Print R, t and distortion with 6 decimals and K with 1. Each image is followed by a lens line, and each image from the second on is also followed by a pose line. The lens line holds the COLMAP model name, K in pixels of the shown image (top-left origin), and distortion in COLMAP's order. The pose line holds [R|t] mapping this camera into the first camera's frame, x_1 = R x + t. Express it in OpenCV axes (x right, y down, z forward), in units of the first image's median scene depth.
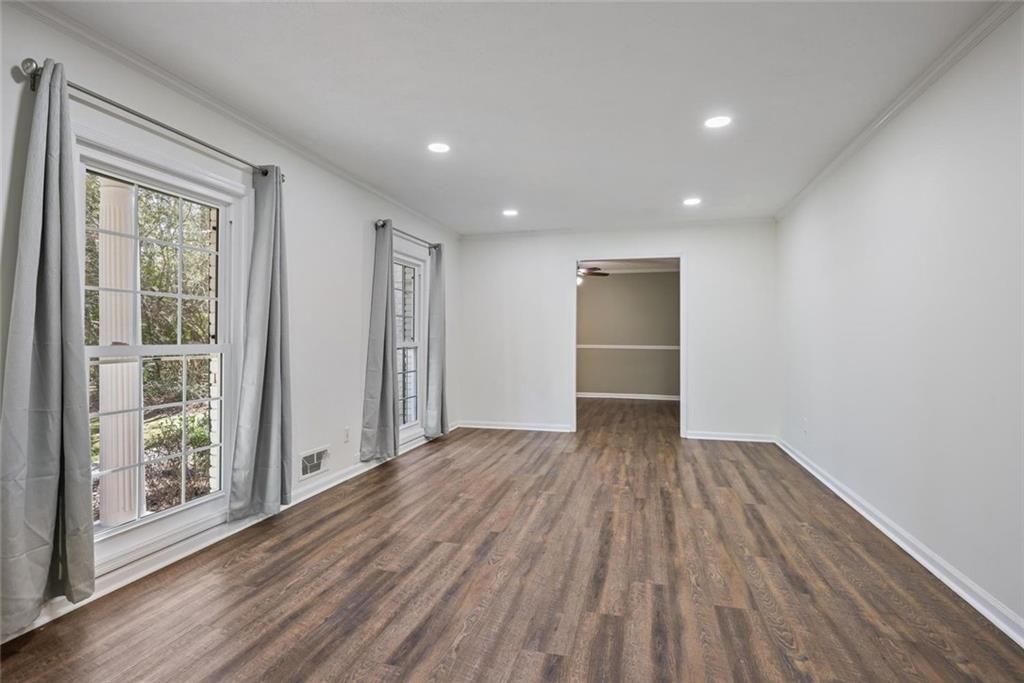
lens RADIAL K [[493.5, 0, 516.4], [0, 493.5, 337.7], [0, 0, 1]] dist [-0.000325, 0.000042]
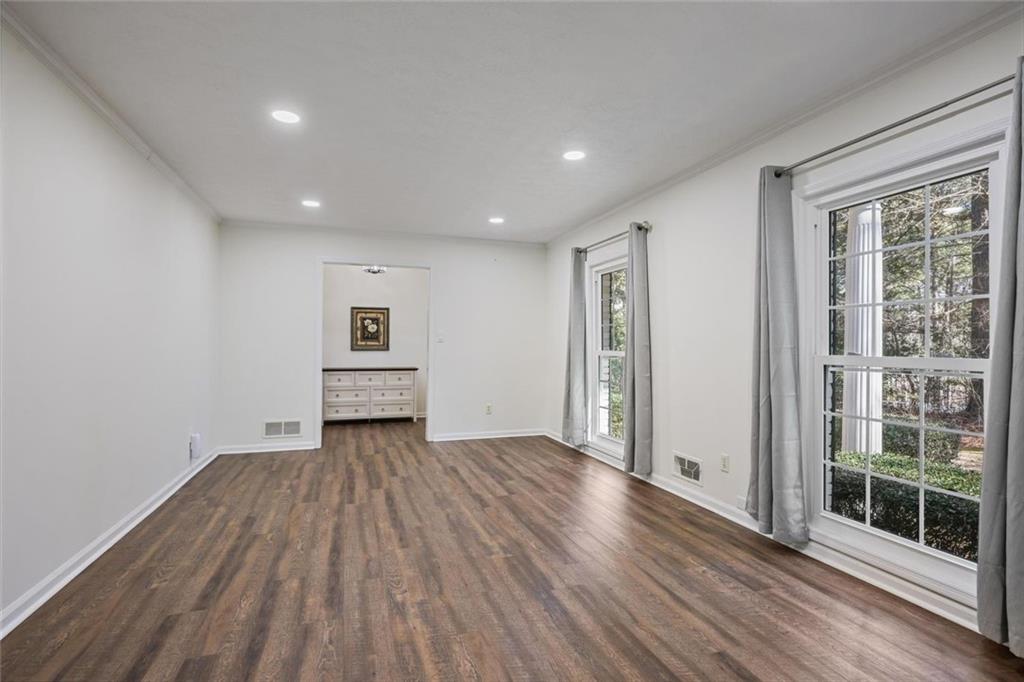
lens RADIAL K [[493.5, 0, 521.1], [0, 493.5, 347.2], [0, 0, 1]] dist [-0.000325, 0.000042]
pose [[-0.827836, -0.003173, -0.560962, 0.528319], [-0.003965, 0.999992, 0.000195, 0.000118], [0.560957, 0.002386, -0.827842, 1.903354]]
